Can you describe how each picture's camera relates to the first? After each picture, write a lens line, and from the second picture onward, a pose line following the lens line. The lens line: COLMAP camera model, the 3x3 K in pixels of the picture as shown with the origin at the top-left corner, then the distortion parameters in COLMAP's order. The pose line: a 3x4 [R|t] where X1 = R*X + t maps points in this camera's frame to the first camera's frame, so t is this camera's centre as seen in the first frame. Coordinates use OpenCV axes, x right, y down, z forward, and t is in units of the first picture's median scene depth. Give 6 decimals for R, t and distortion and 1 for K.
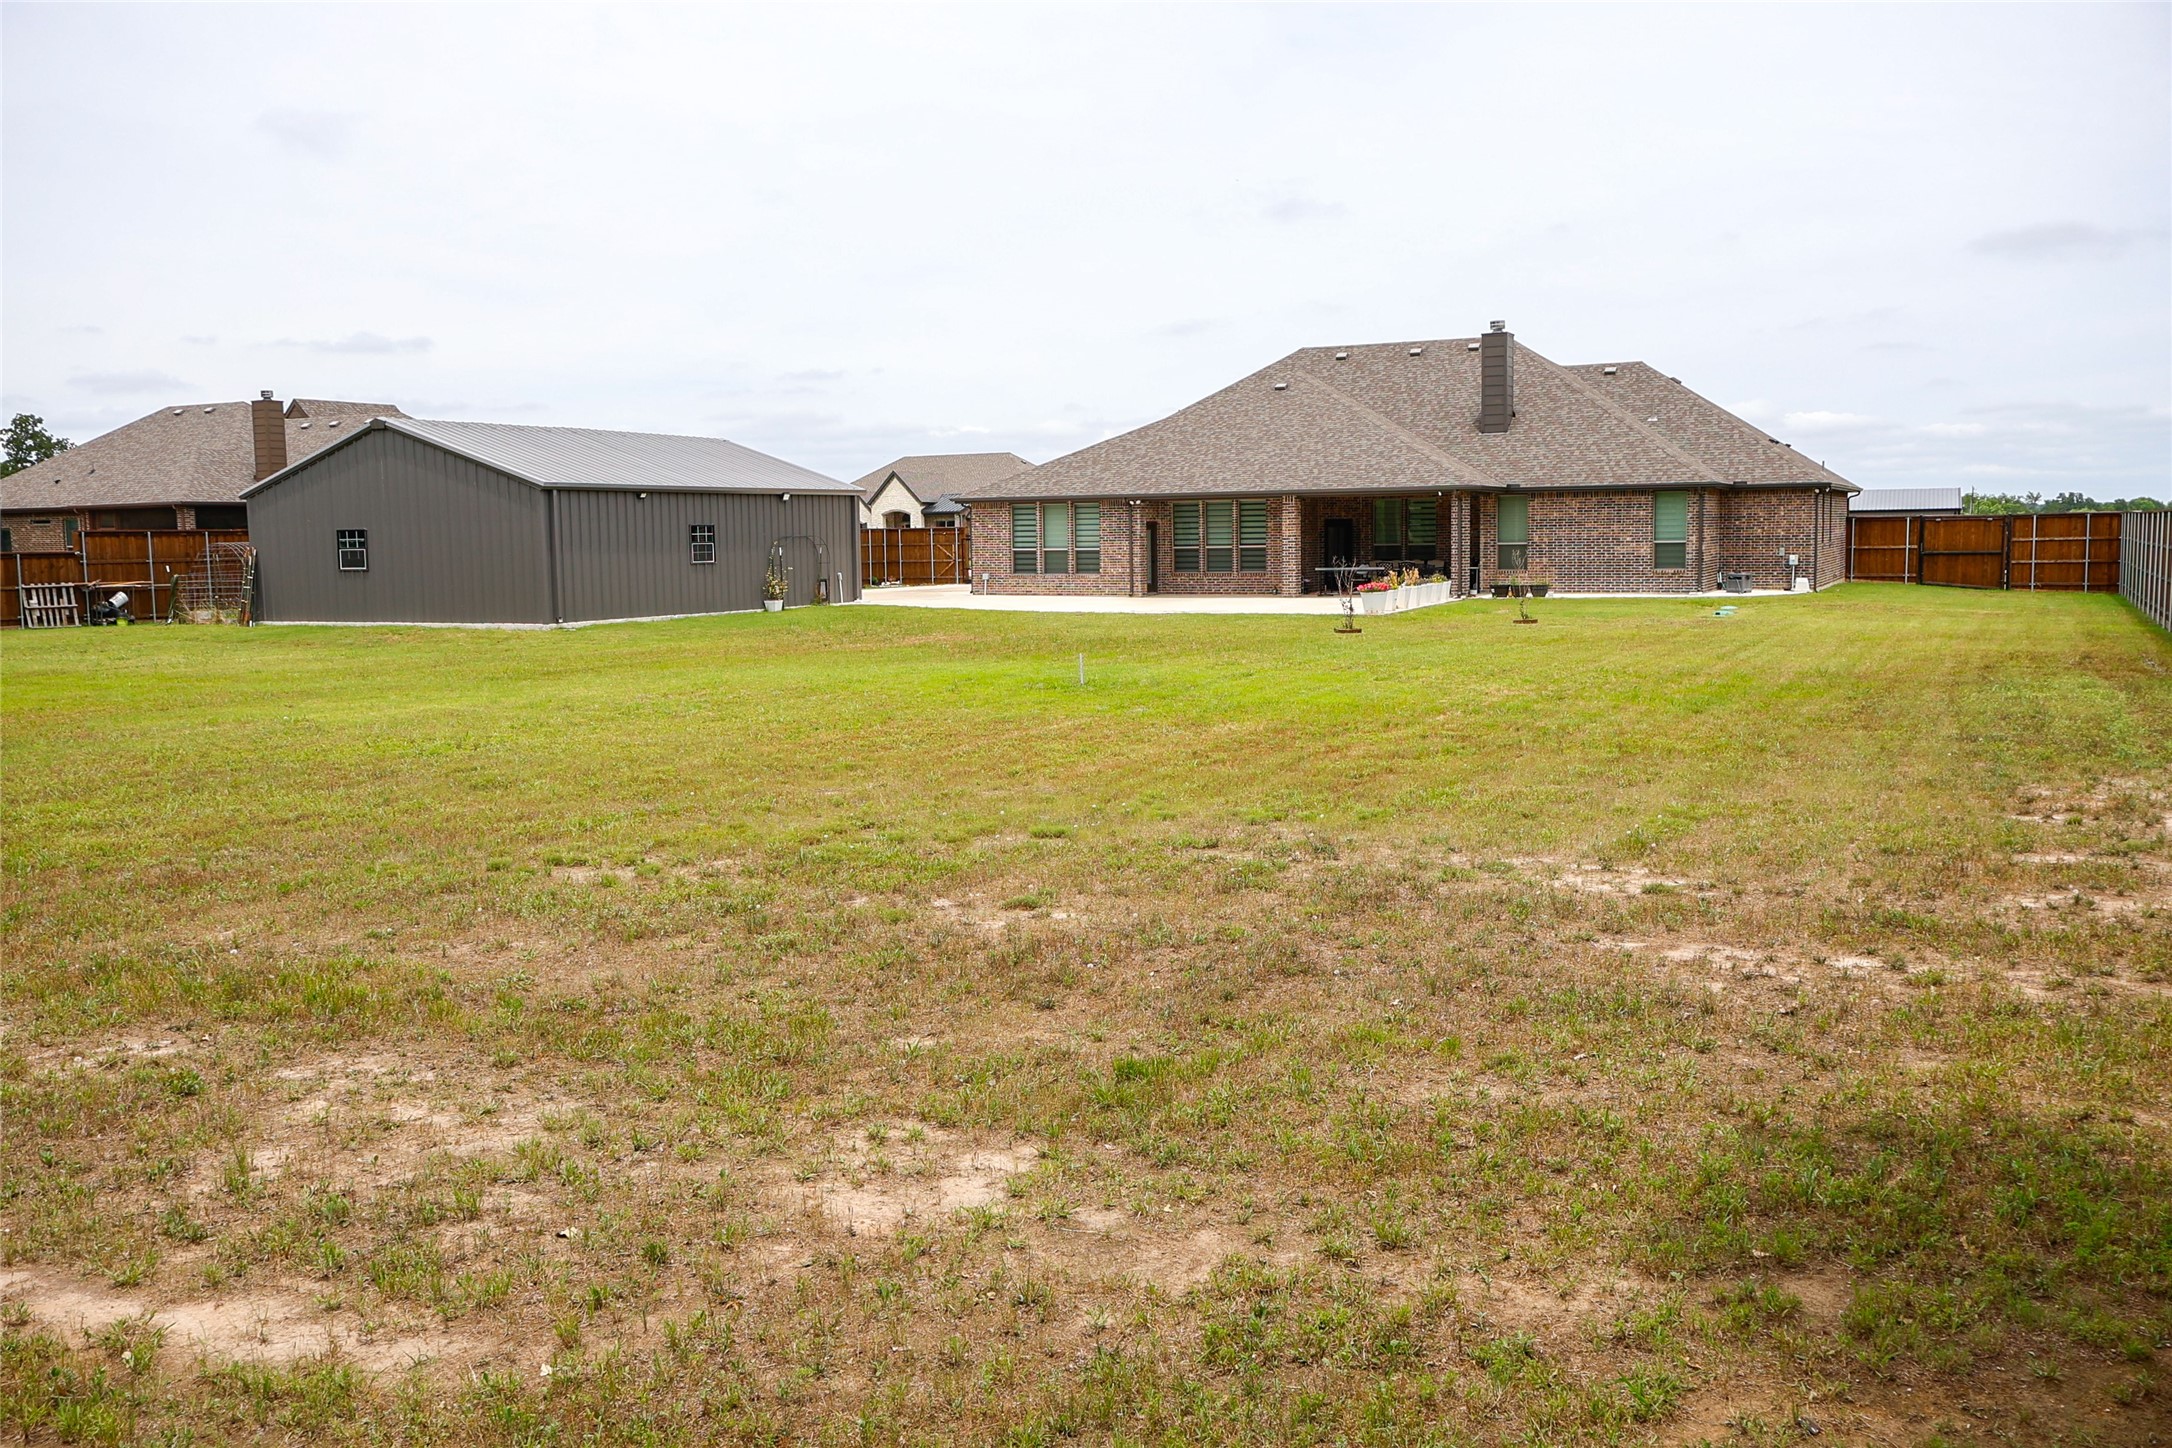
lens RADIAL K [[1803.5, 0, 1091.5], [0, 1803.5, 710.0], [0, 0, 1]] dist [-0.019726, -0.003466]
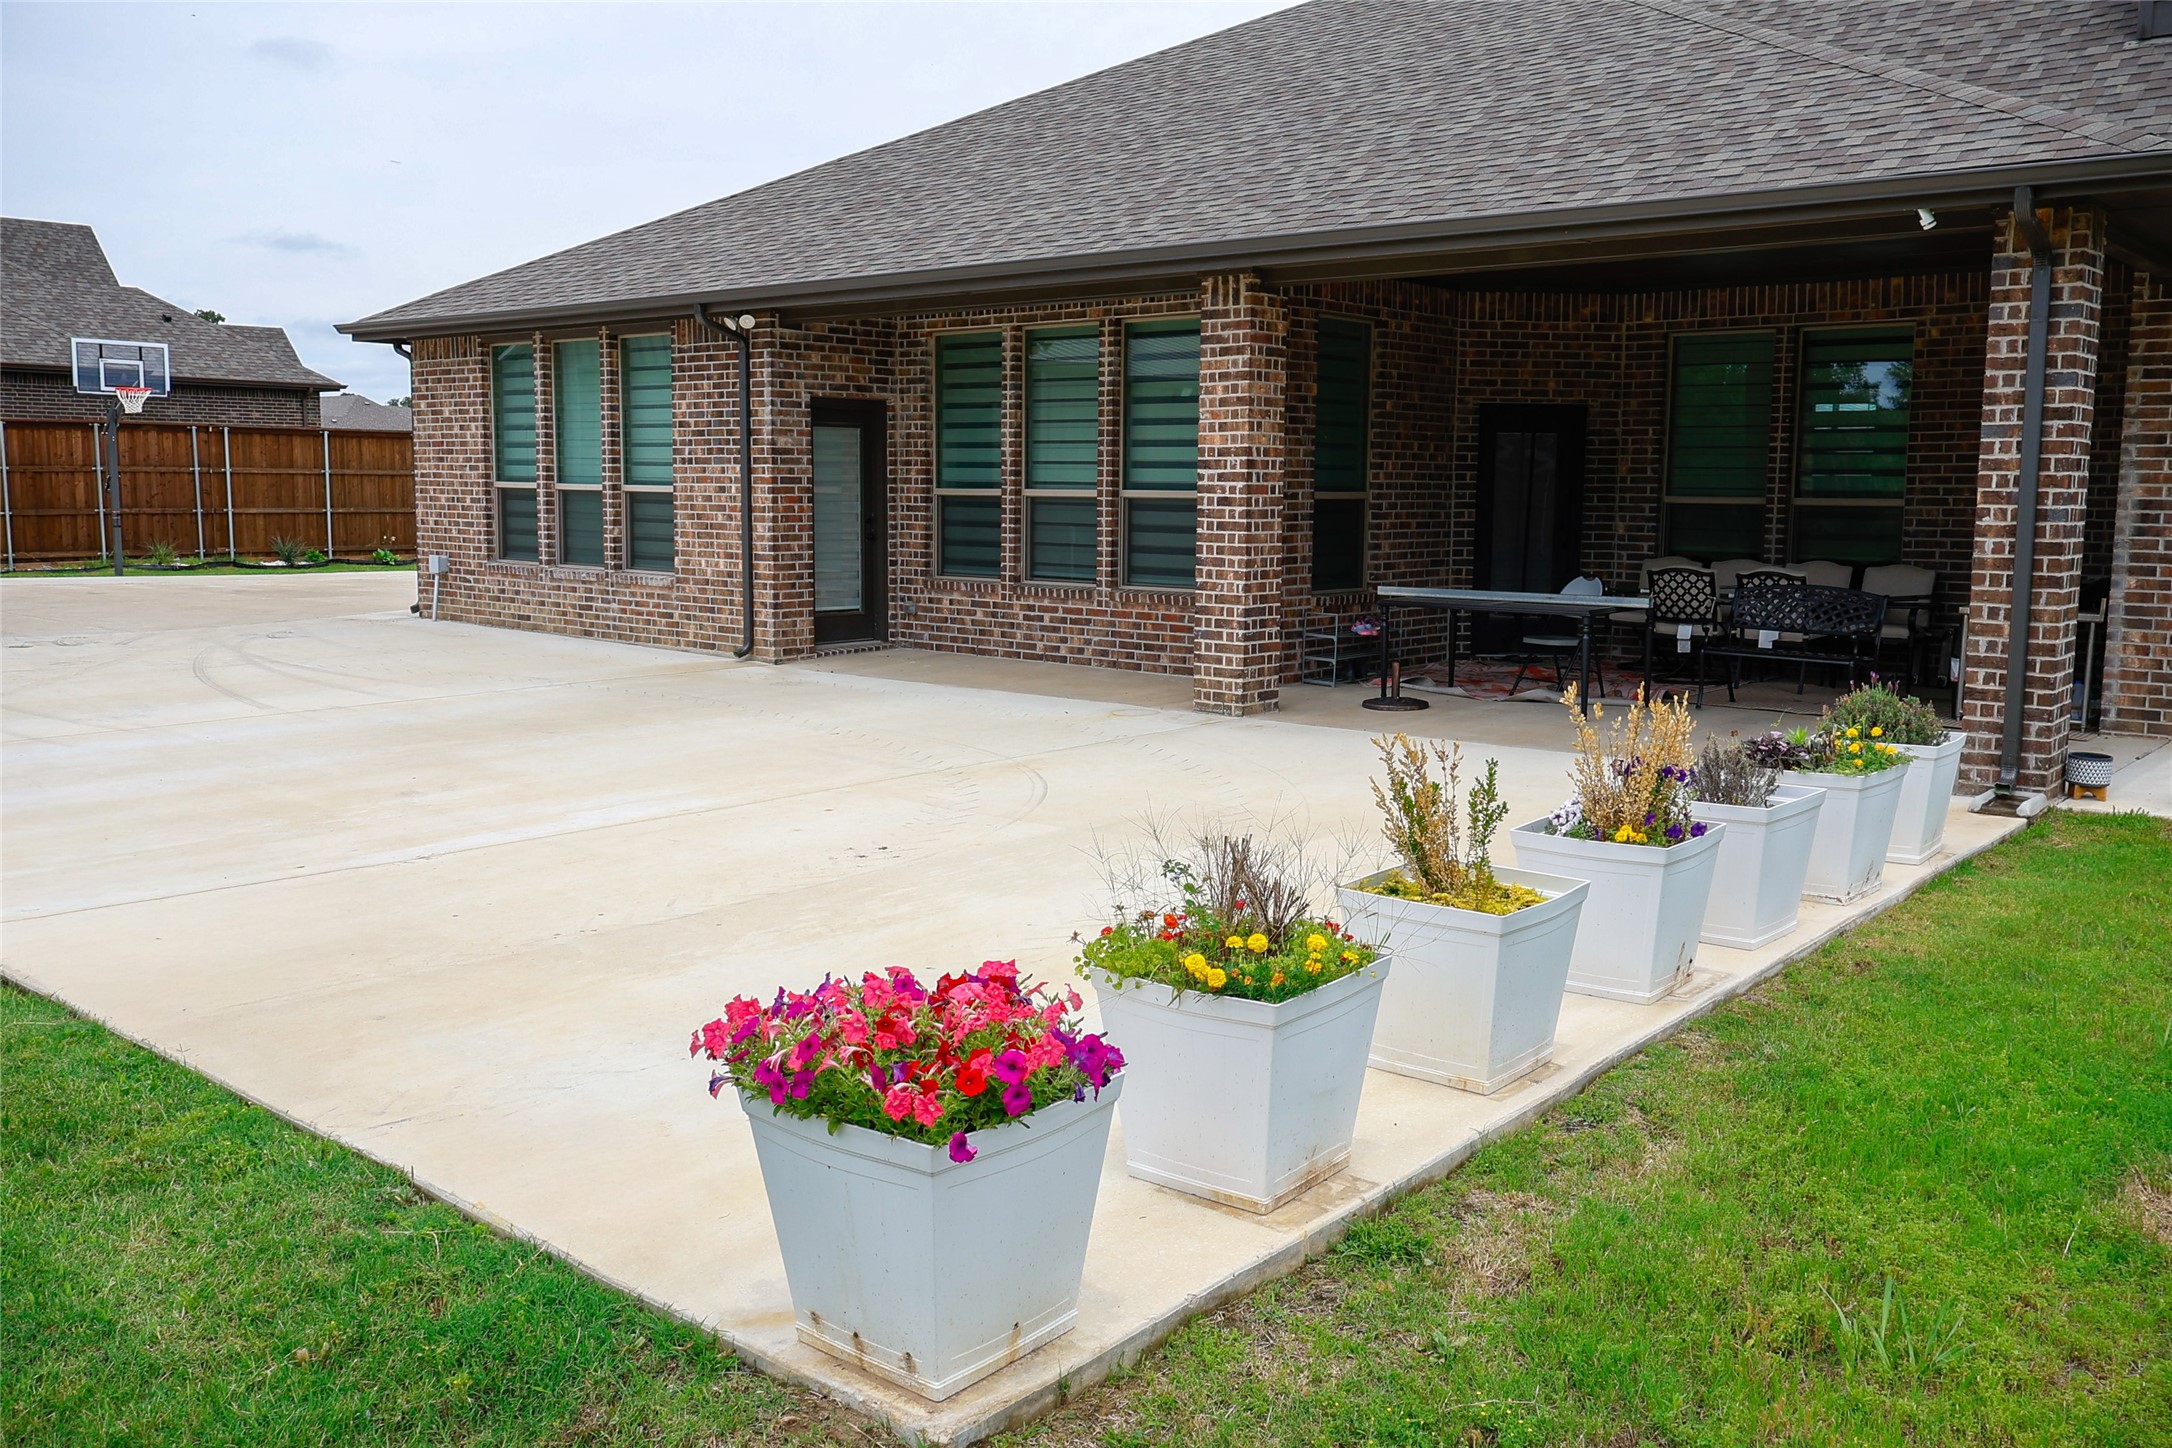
lens RADIAL K [[1825.6, 0, 1084.6], [0, 1825.6, 711.4], [0, 0, 1]] dist [0.005052, -0.000332]
pose [[0.970190, 0.054462, -0.236146, 0.152048], [-0.047241, 0.998230, 0.036134, -0.071530], [0.237696, -0.023901, 0.971046, 0.773970]]
